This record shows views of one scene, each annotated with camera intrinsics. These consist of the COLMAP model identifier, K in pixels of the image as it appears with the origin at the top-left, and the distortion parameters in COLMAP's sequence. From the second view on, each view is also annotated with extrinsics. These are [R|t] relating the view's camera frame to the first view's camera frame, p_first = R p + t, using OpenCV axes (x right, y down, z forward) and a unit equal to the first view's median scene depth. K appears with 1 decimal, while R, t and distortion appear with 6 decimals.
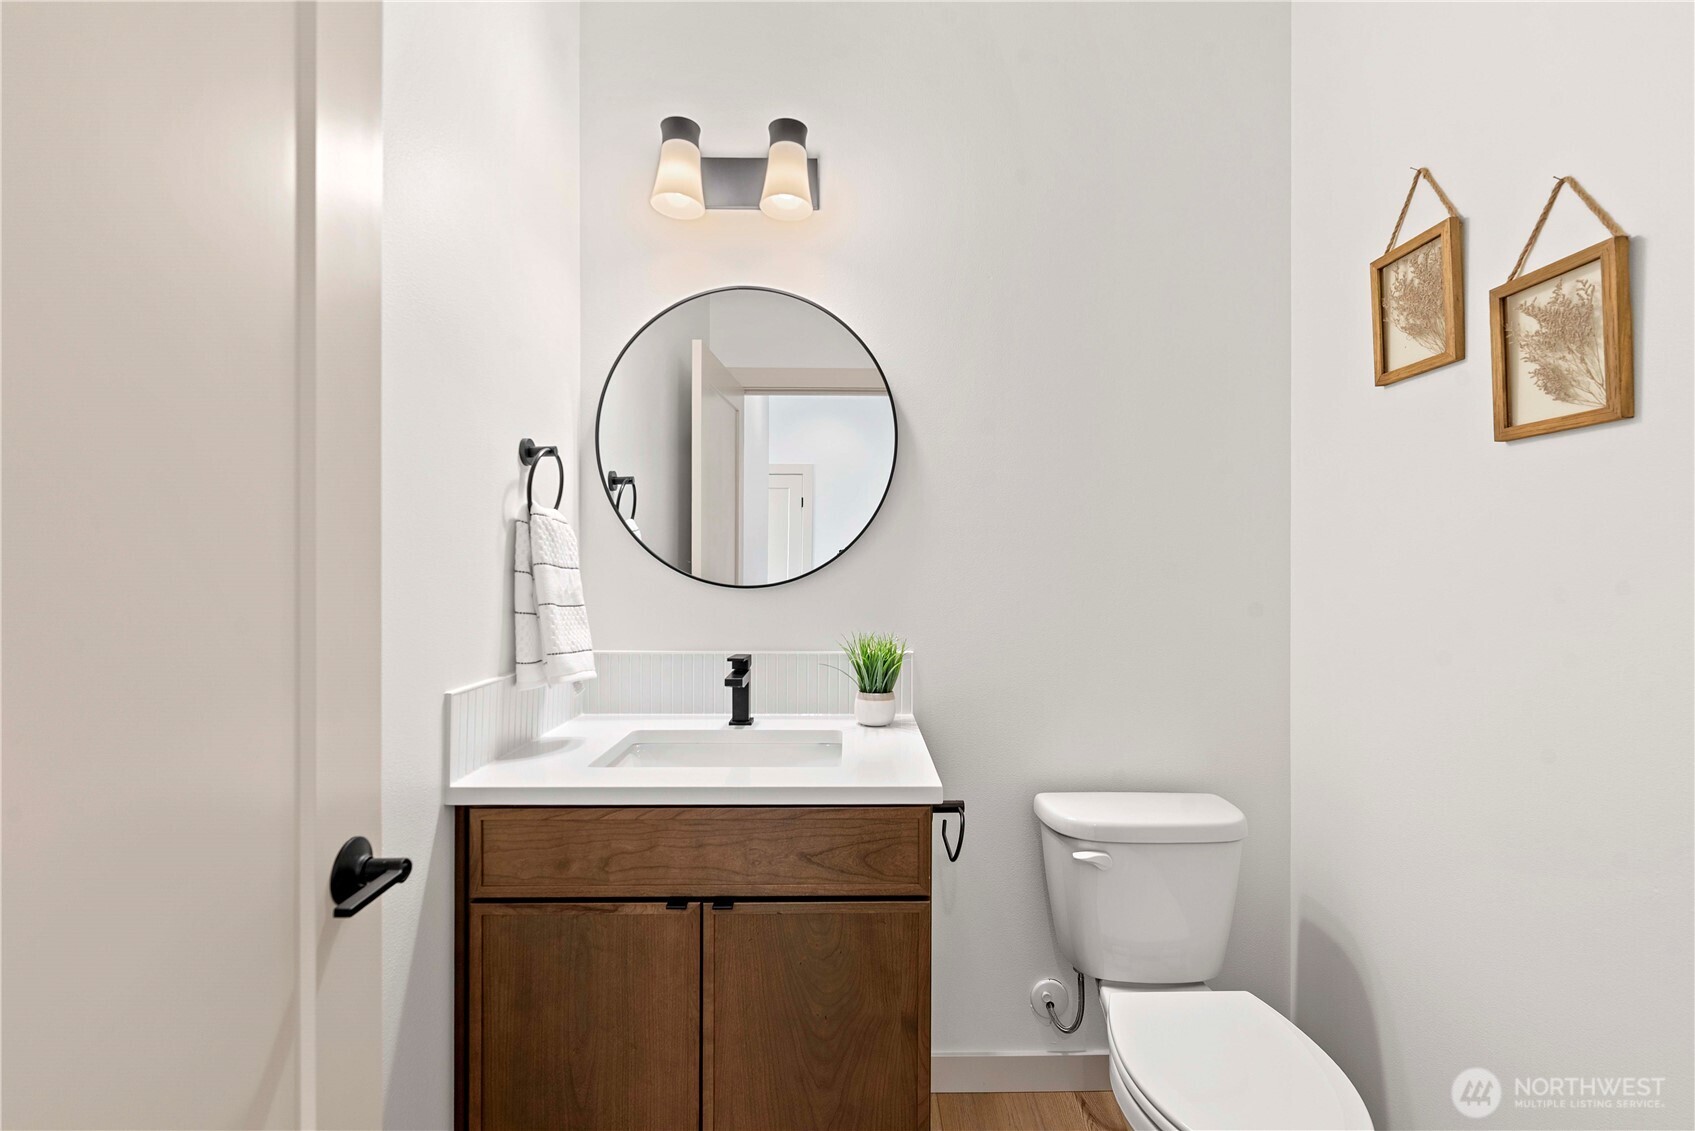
lens RADIAL K [[738.7, 0, 854.1], [0, 738.7, 560.9], [0, 0, 1]] dist [0.002027, 0.000645]
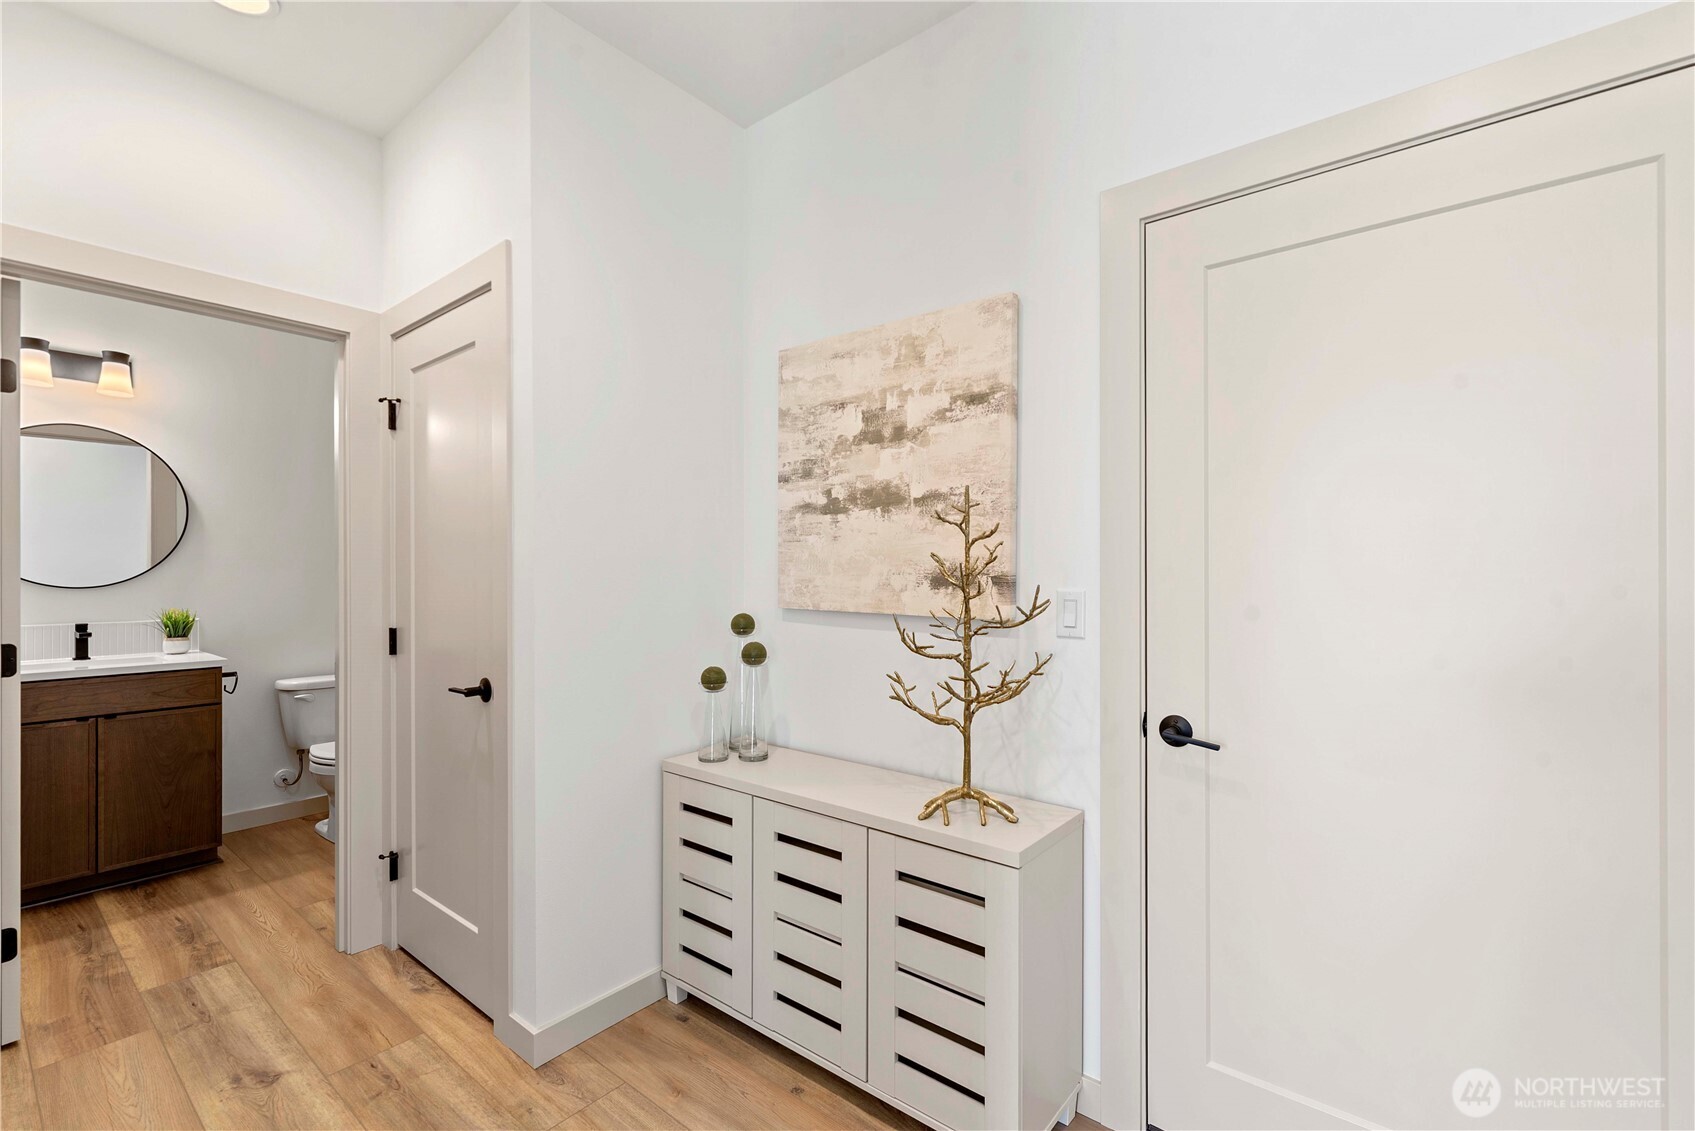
lens RADIAL K [[738.7, 0, 859.0], [0, 738.7, 571.8], [0, 0, 1]] dist [0.002027, 0.000645]
pose [[0.629394, -0.005364, 0.777068, -0.508116], [0.002886, 0.999985, 0.004566, -0.011381], [-0.777081, -0.000631, 0.629400, -2.382138]]
